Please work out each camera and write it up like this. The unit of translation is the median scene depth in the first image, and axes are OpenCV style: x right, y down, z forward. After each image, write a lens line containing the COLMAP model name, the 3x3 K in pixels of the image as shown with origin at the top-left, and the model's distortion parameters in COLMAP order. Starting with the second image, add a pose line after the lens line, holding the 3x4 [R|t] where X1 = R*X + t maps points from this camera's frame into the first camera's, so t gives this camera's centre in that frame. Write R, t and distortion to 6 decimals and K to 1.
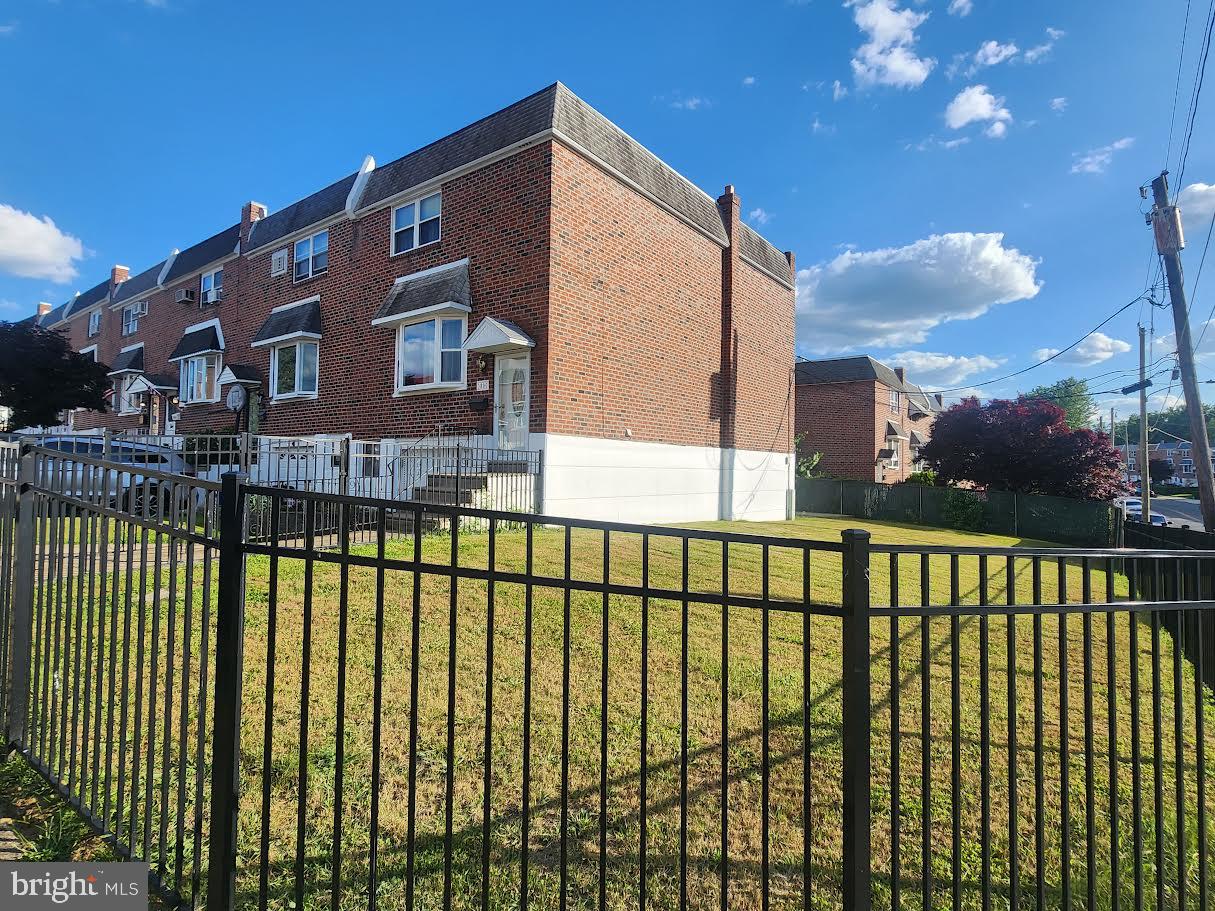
lens RADIAL K [[602.4, 0, 607.5], [0, 602.4, 454.7], [0, 0, 1]] dist [0.004091, 0.000431]
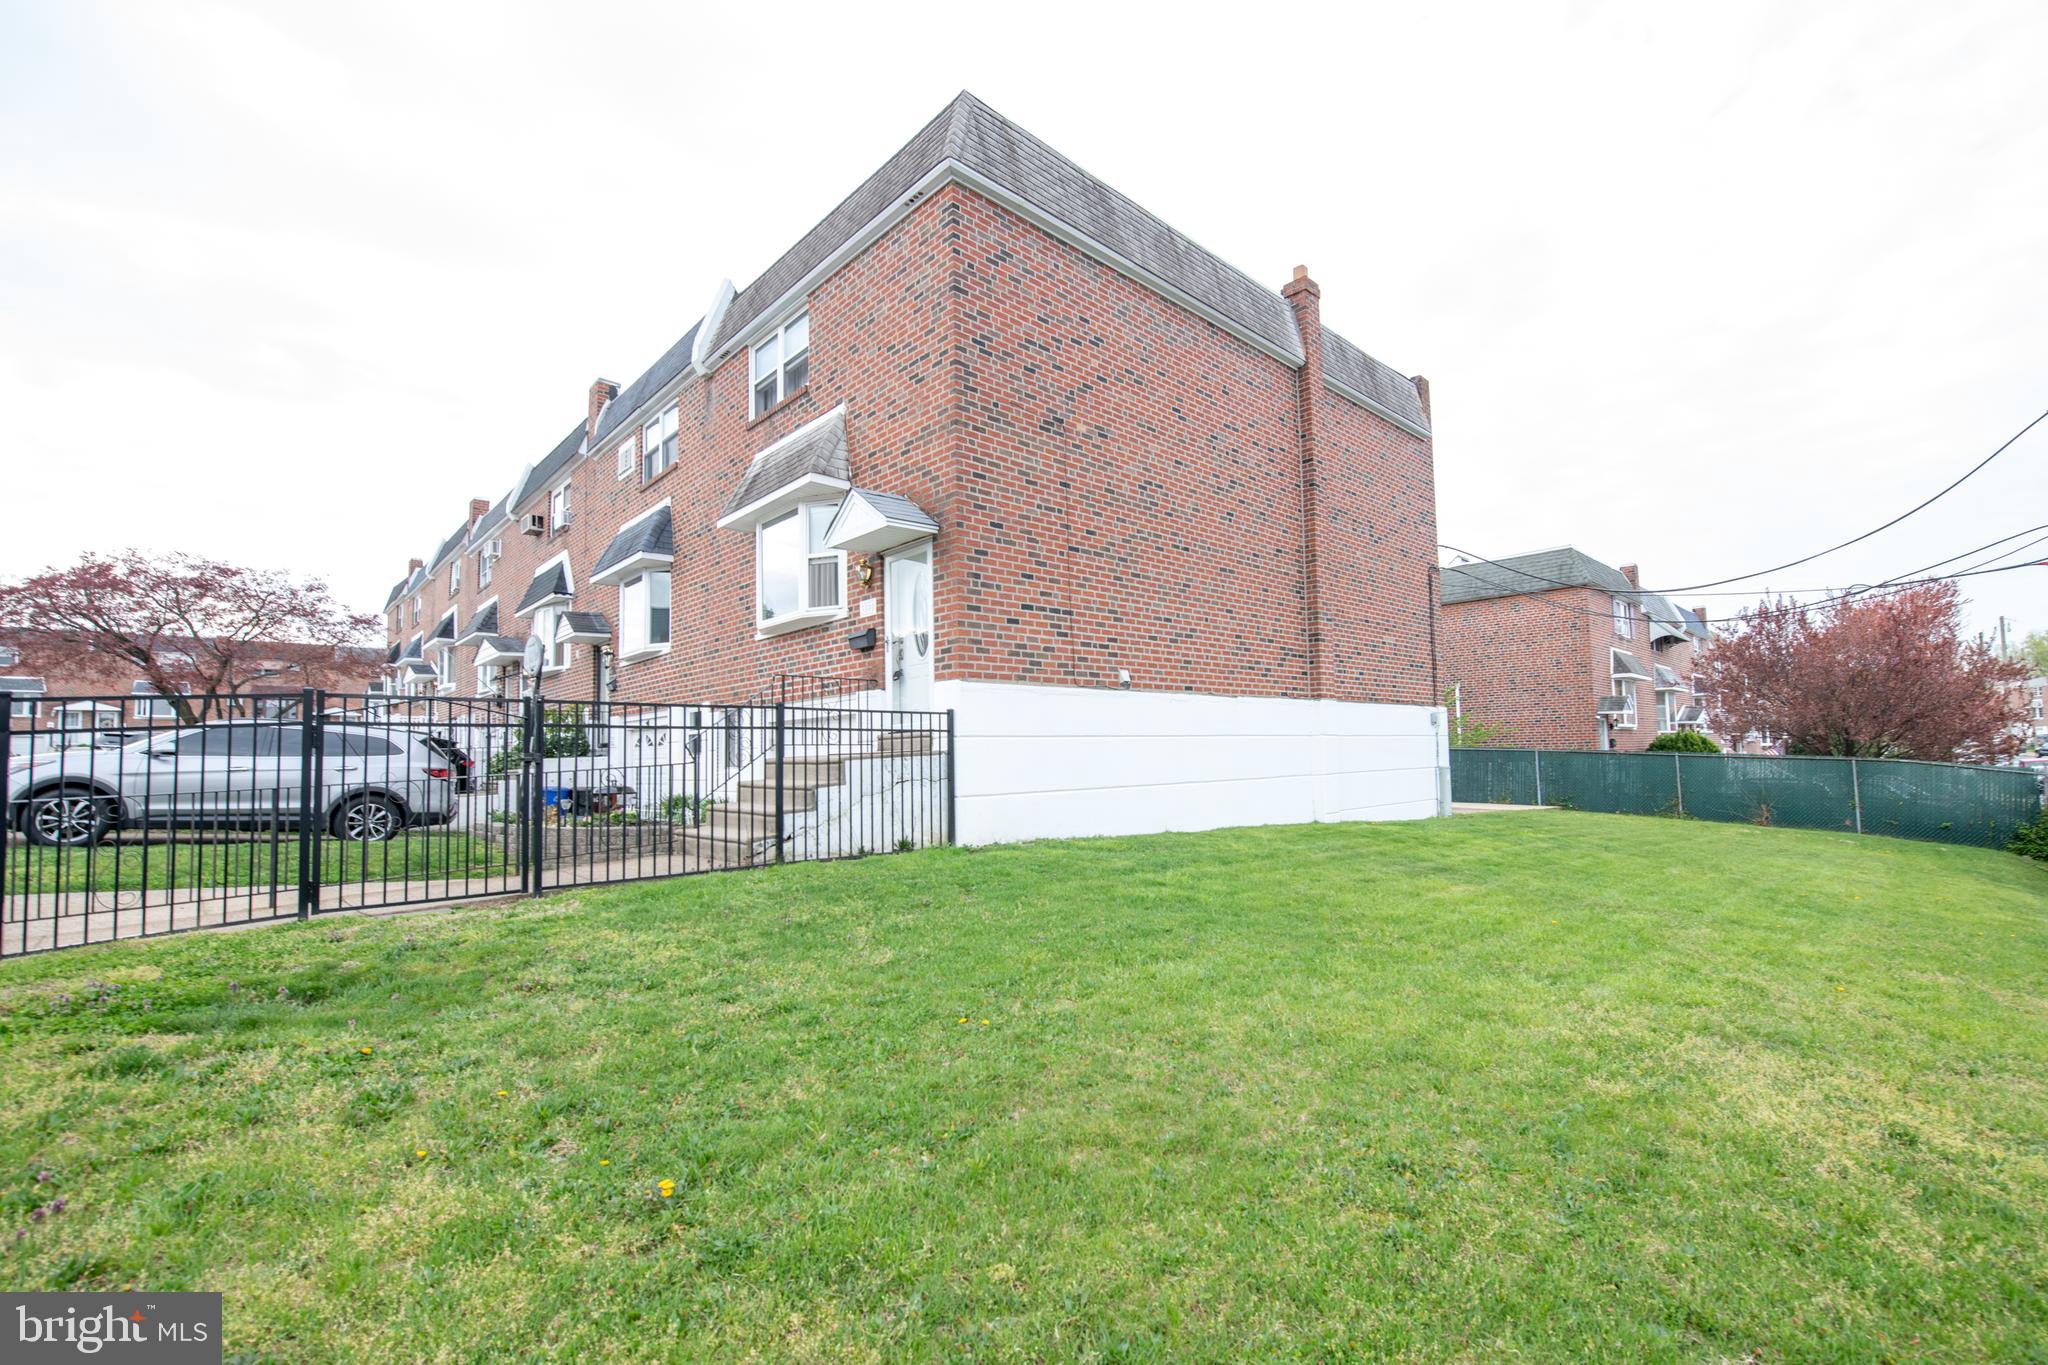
lens RADIAL K [[842.7, 0, 1073.1], [0, 842.7, 701.9], [0, 0, 1]] dist [-0.002030, -0.000020]
pose [[0.988663, -0.046155, -0.142882, 0.102374], [0.040922, 0.998387, -0.039350, 0.018076], [0.144468, 0.033056, 0.988957, 0.193511]]
